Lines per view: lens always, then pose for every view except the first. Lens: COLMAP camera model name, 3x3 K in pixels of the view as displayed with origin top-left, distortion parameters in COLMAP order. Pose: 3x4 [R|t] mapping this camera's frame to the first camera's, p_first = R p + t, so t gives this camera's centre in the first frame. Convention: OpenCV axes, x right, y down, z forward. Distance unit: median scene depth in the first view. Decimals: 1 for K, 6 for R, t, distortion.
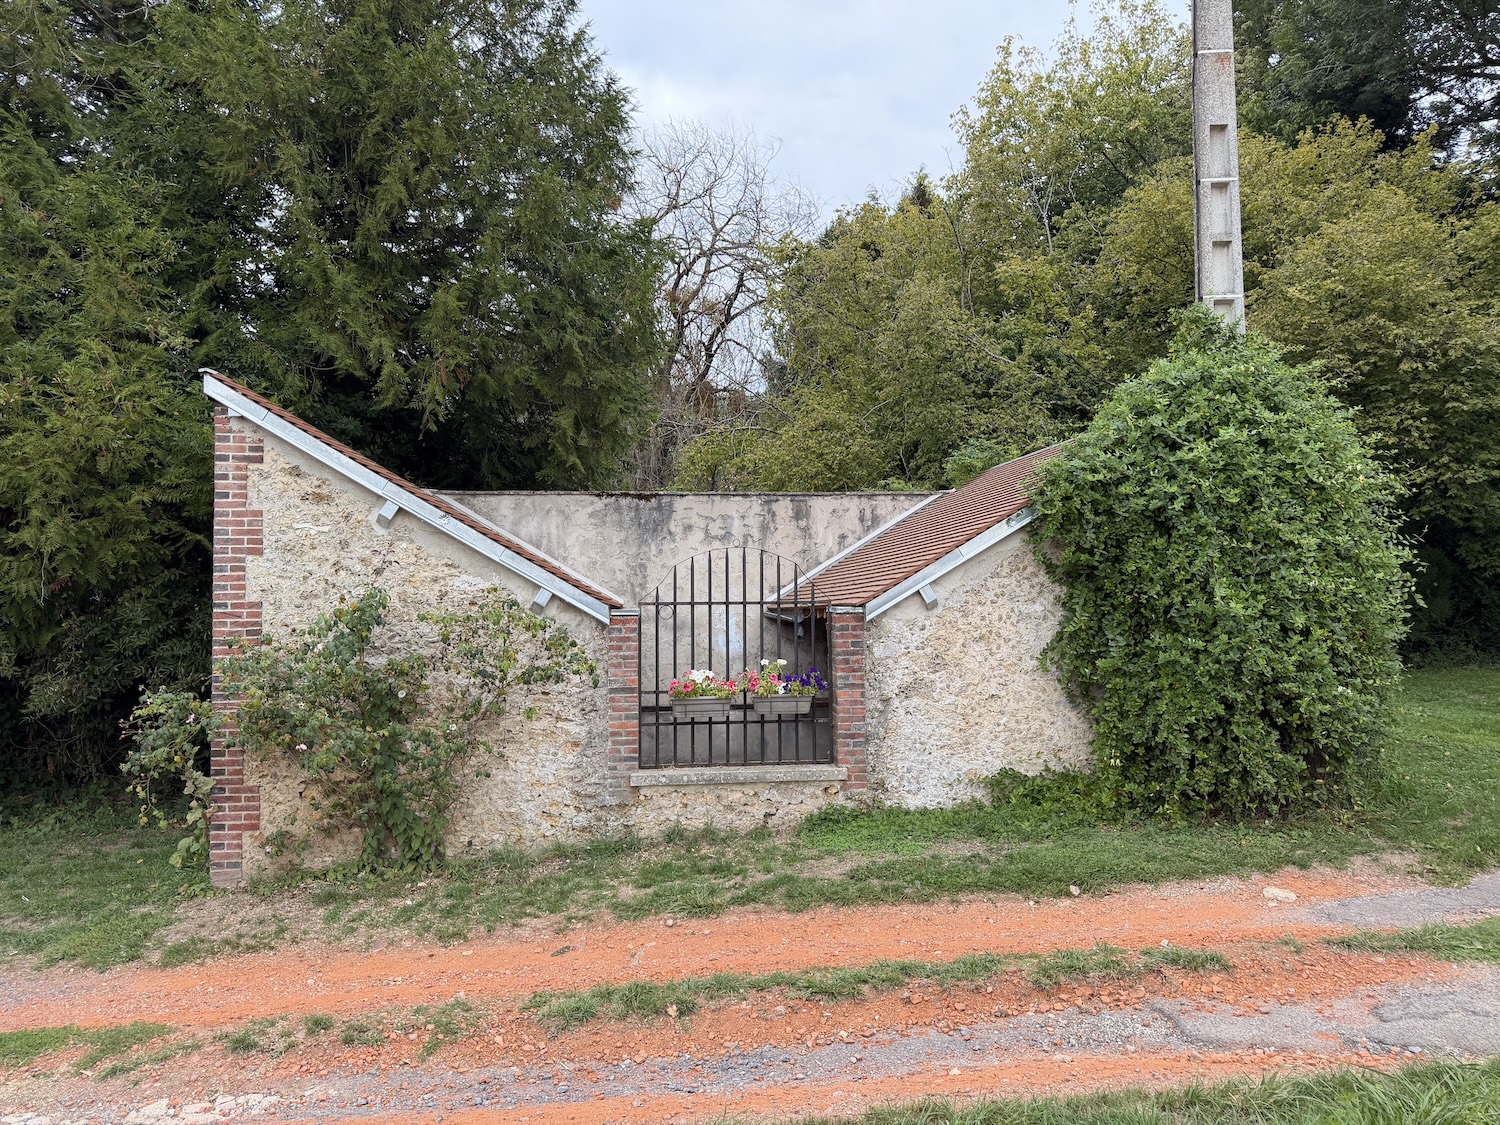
lens RADIAL K [[1025.6, 0, 750.0], [0, 1025.6, 562.5], [0, 0, 1]] dist [0.093090, -0.127465]
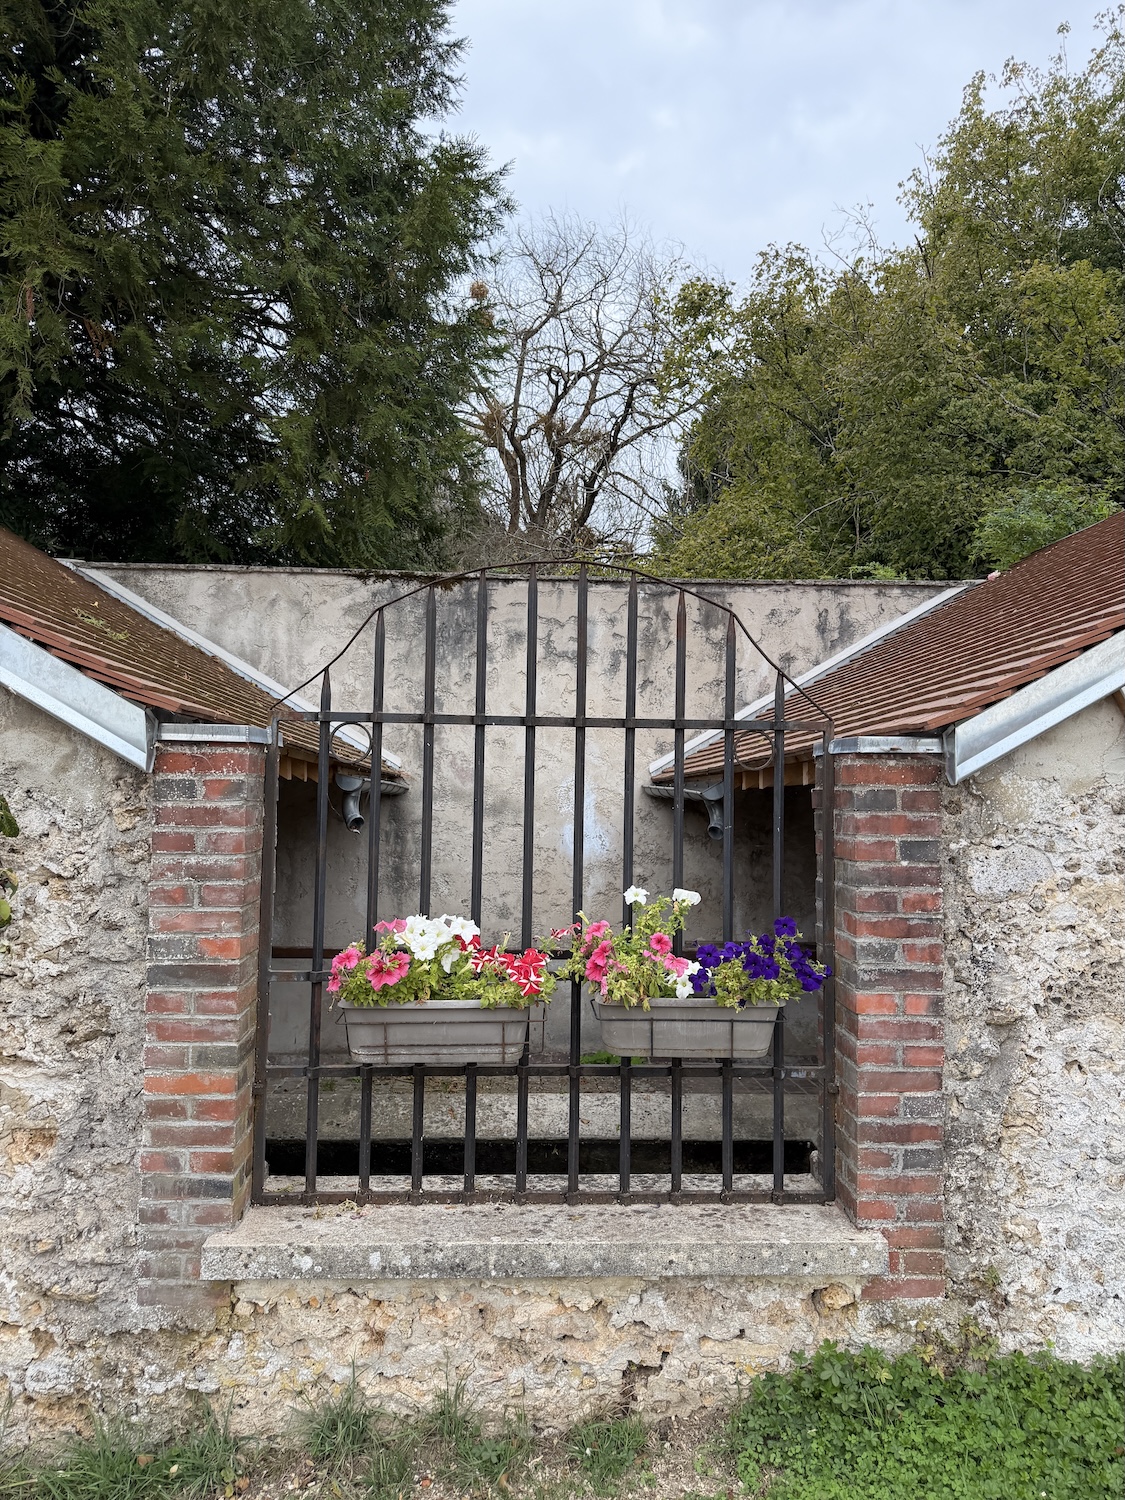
lens RADIAL K [[1025.6, 0, 556.4], [0, 1025.6, 762.6], [0, 0, 1]] dist [0.093090, -0.127465]
pose [[0.996638, 0.020643, -0.079286, 0.014406], [-0.020396, 0.999784, 0.003917, 0.052488], [0.079350, -0.002287, 0.996844, 0.662624]]
